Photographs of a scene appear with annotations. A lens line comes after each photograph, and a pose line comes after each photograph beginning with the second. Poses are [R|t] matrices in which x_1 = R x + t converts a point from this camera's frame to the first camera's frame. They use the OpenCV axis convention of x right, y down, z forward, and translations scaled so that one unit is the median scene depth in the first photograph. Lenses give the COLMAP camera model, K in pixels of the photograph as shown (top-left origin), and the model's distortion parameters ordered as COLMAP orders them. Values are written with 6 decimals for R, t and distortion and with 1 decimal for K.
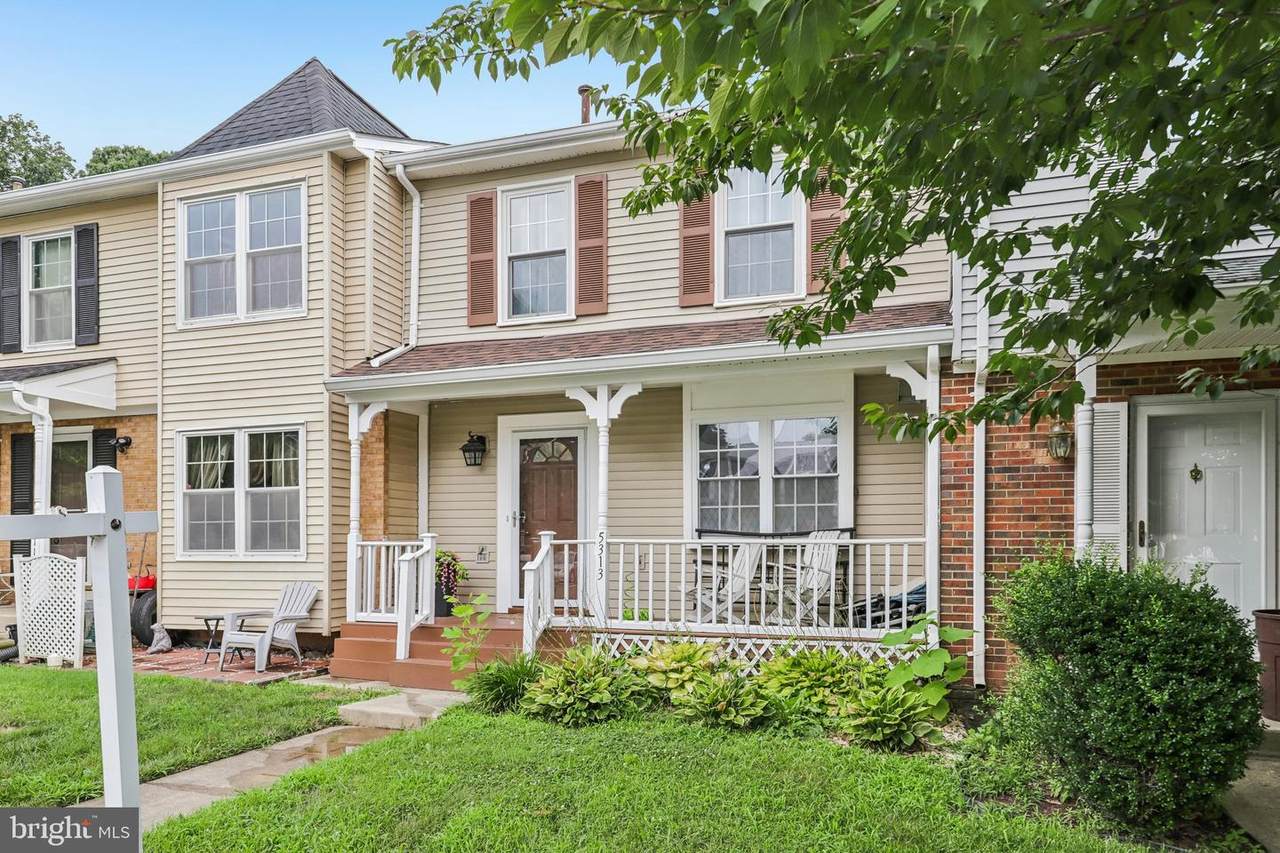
lens RADIAL K [[867.4, 0, 714.0], [0, 867.4, 551.1], [0, 0, 1]] dist [0.001946, 0.001603]
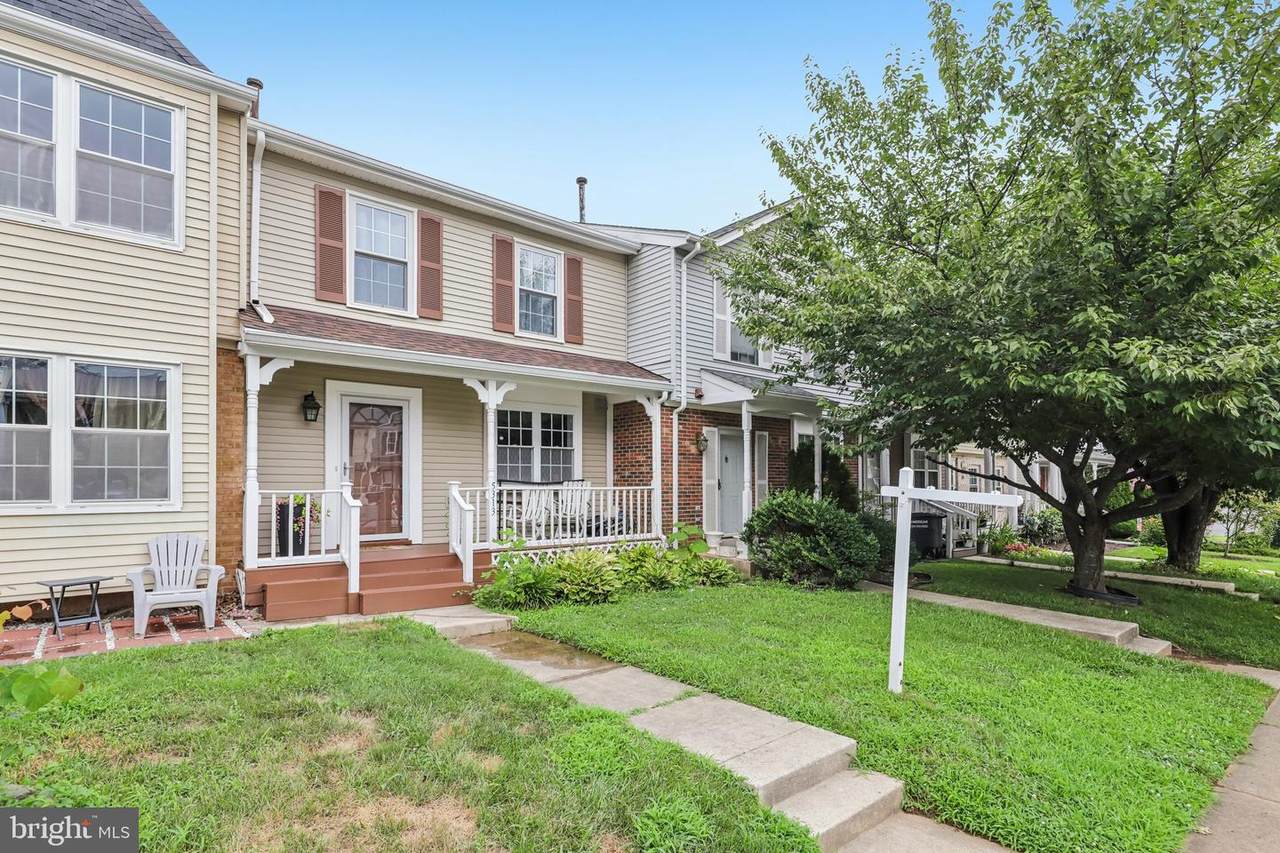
lens RADIAL K [[616.6, 0, 639.8], [0, 616.6, 480.5], [0, 0, 1]] dist [-0.002465, -0.000735]
pose [[0.535850, 0.004213, 0.844302, -0.756179], [0.002821, 0.999973, -0.006780, -0.015050], [-0.844308, 0.006014, 0.535824, 0.216507]]
